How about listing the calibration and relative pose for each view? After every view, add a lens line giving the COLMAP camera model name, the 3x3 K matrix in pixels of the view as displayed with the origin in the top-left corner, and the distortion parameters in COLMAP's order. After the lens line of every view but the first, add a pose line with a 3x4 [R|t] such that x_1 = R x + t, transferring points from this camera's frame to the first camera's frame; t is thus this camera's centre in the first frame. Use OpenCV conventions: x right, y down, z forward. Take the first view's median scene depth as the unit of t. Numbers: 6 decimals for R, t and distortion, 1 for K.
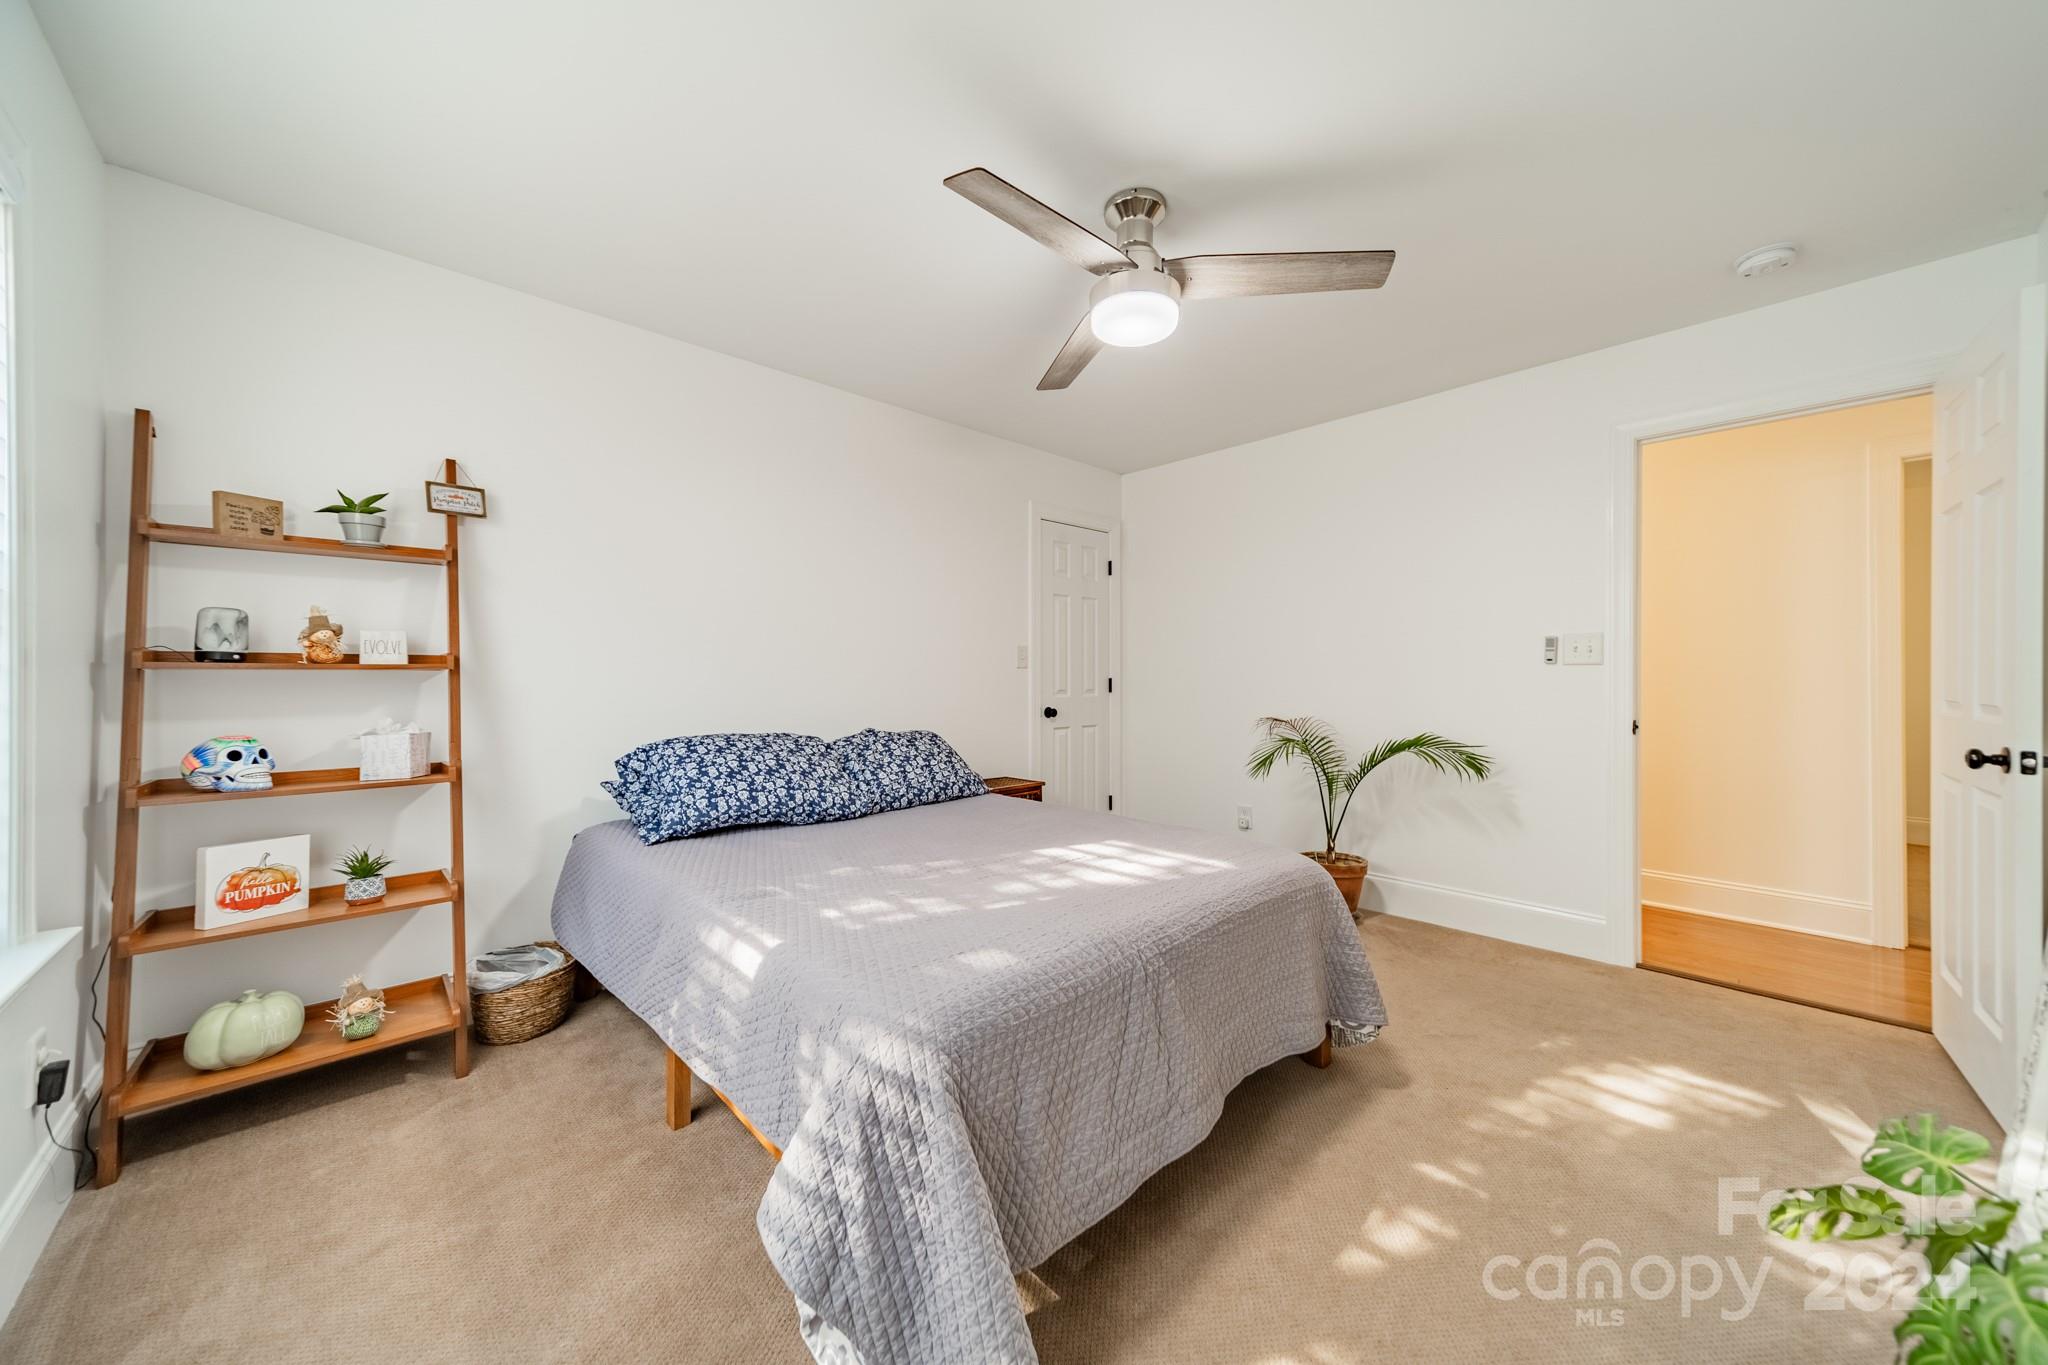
lens RADIAL K [[721.6, 0, 1026.2], [0, 721.6, 675.2], [0, 0, 1]] dist [0.006755, -0.000058]
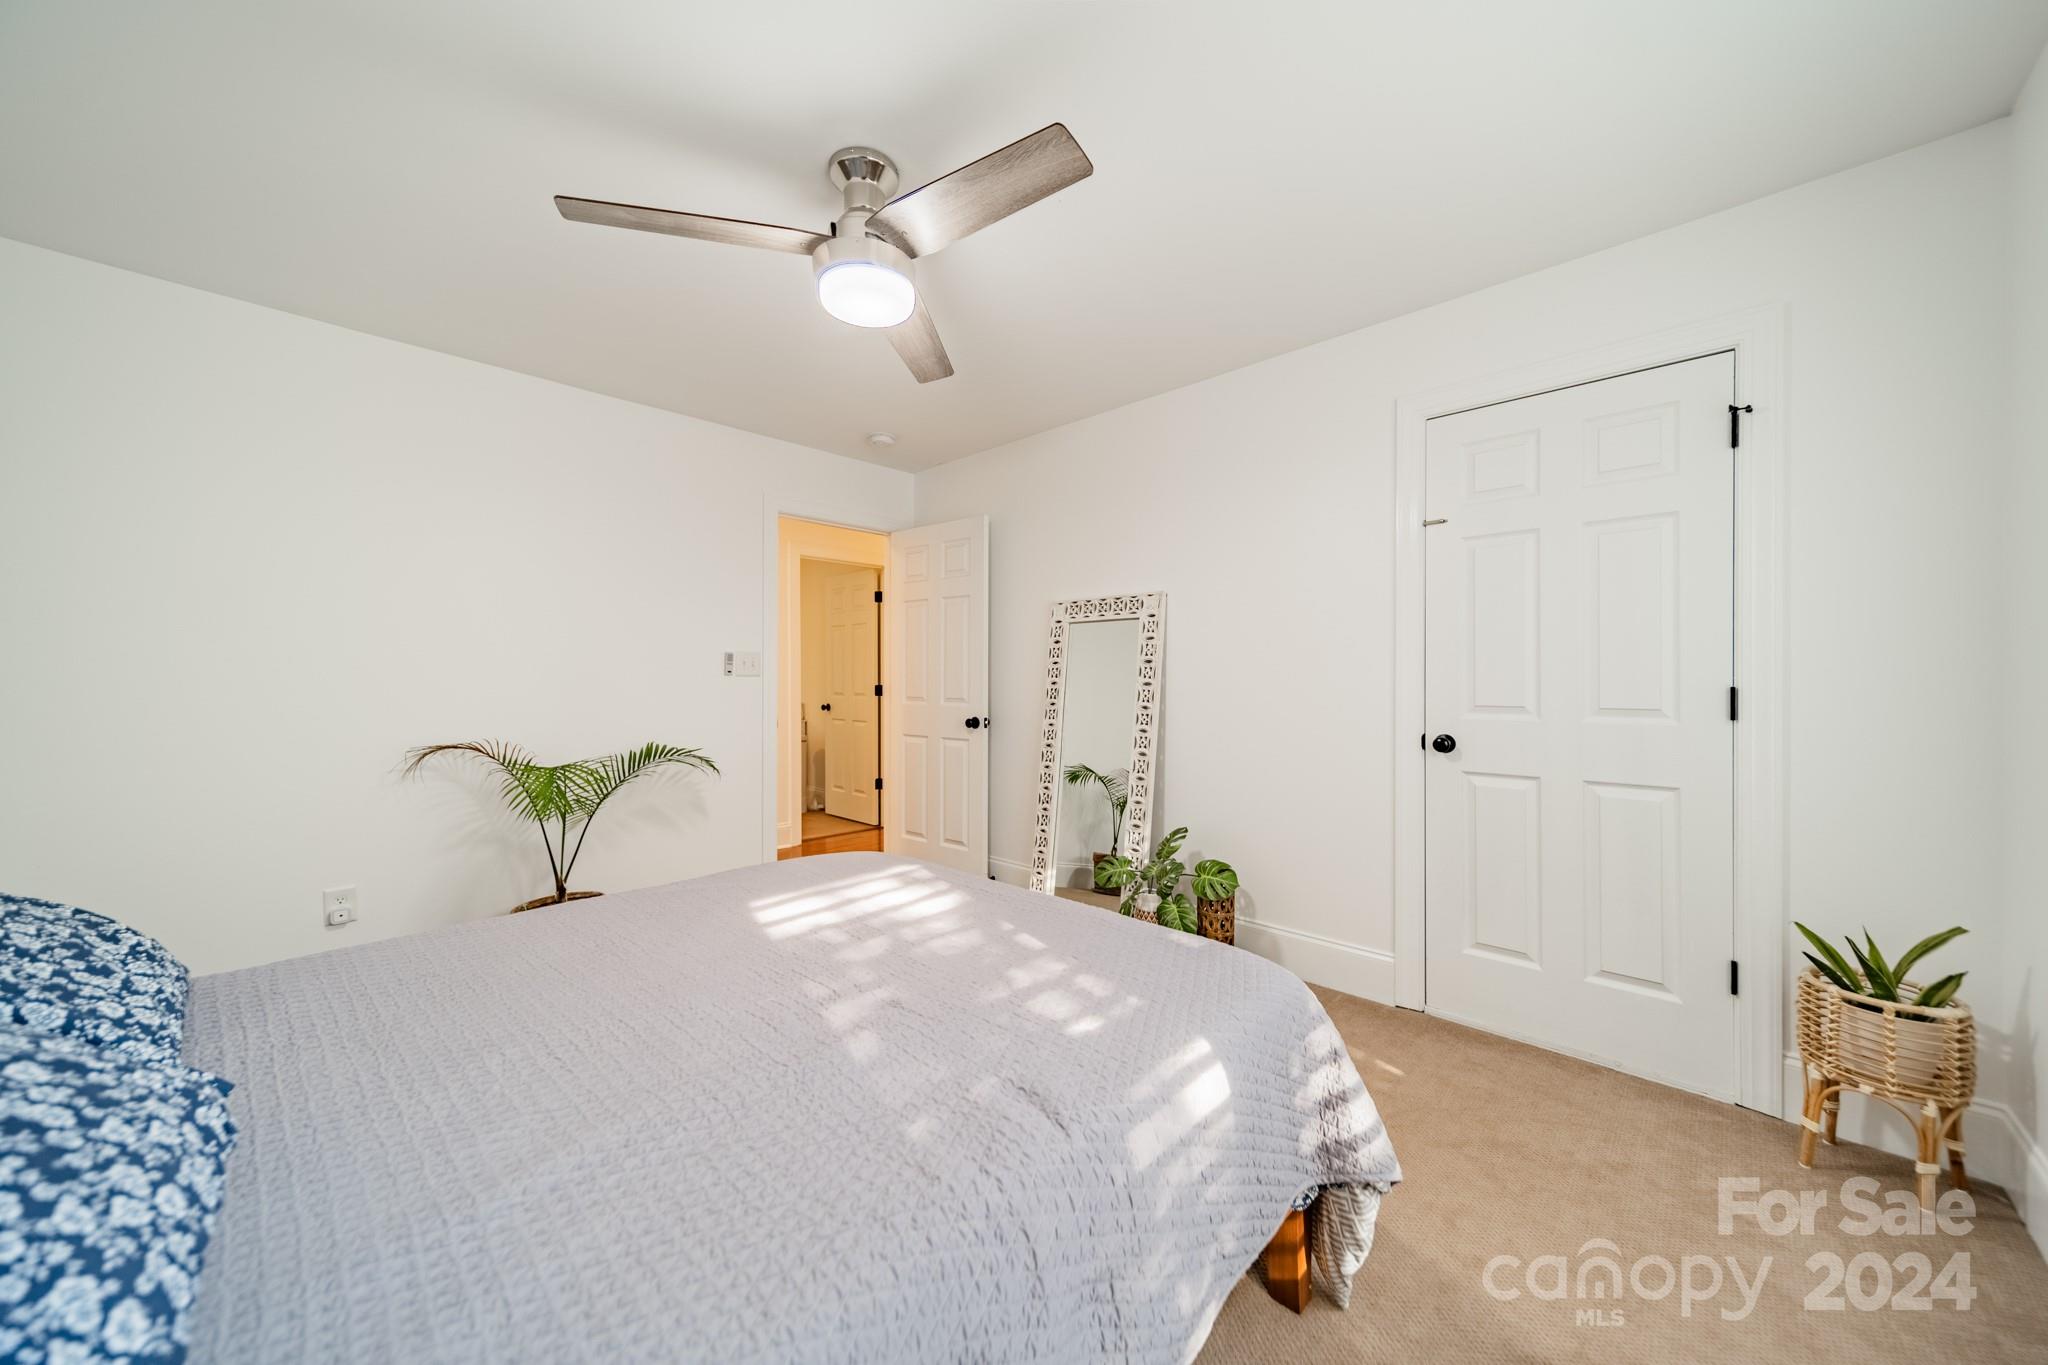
lens RADIAL K [[714.0, 0, 1026.3], [0, 714.0, 675.6], [0, 0, 1]] dist [0.008370, -0.000040]
pose [[-0.062674, 0.010203, 0.997982, -0.926539], [-0.012401, 0.999863, -0.011001, -0.013511], [-0.997957, -0.013065, -0.062539, 1.038403]]
